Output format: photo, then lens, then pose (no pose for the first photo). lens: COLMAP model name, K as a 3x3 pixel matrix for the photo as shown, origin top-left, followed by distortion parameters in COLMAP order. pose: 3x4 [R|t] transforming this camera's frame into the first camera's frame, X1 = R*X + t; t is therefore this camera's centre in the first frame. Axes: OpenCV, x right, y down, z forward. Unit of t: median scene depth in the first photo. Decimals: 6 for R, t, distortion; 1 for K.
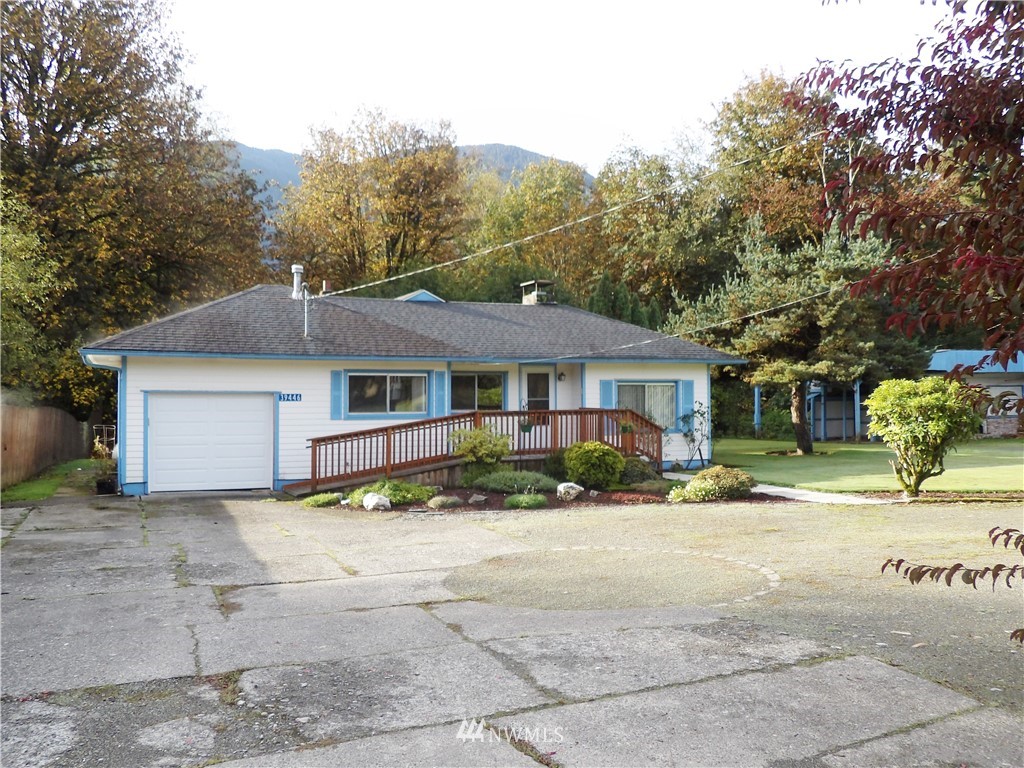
lens RADIAL K [[849.1, 0, 513.3], [0, 849.1, 379.8], [0, 0, 1]] dist [-0.027239, -0.009466]
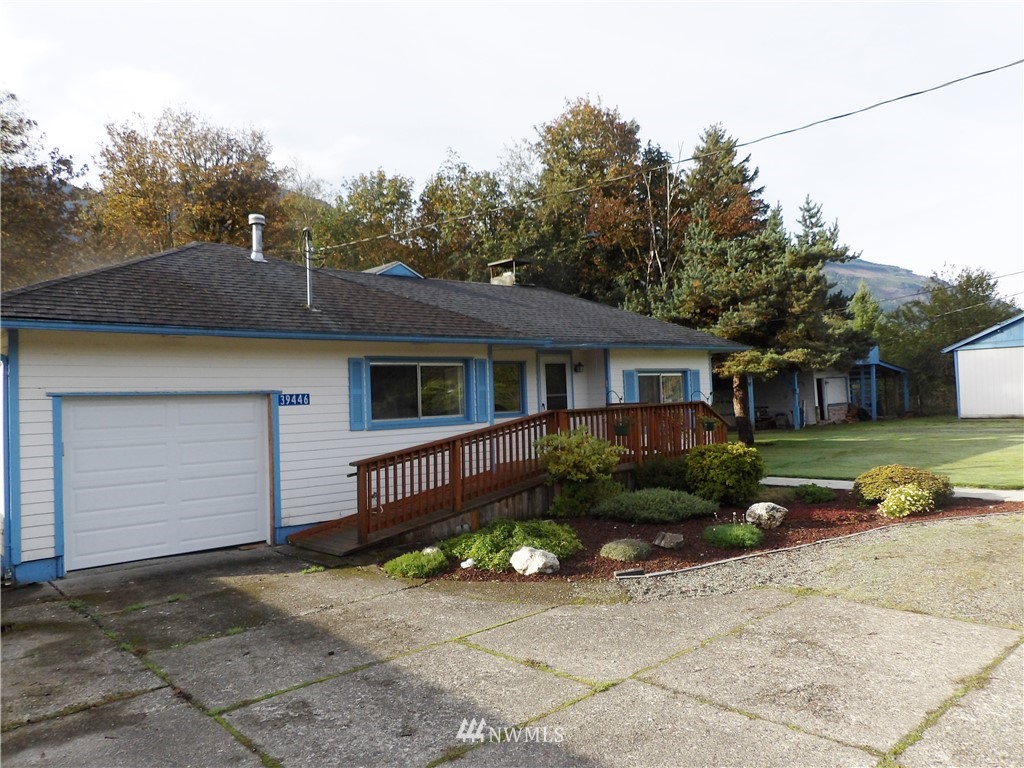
lens RADIAL K [[727.2, 0, 508.2], [0, 727.2, 373.7], [0, 0, 1]] dist [-0.044450, 0.055774]
pose [[0.951573, -0.022033, 0.306633, -0.231689], [0.028828, 0.999429, -0.017647, 0.013067], [-0.306069, 0.025632, 0.951664, 0.350250]]
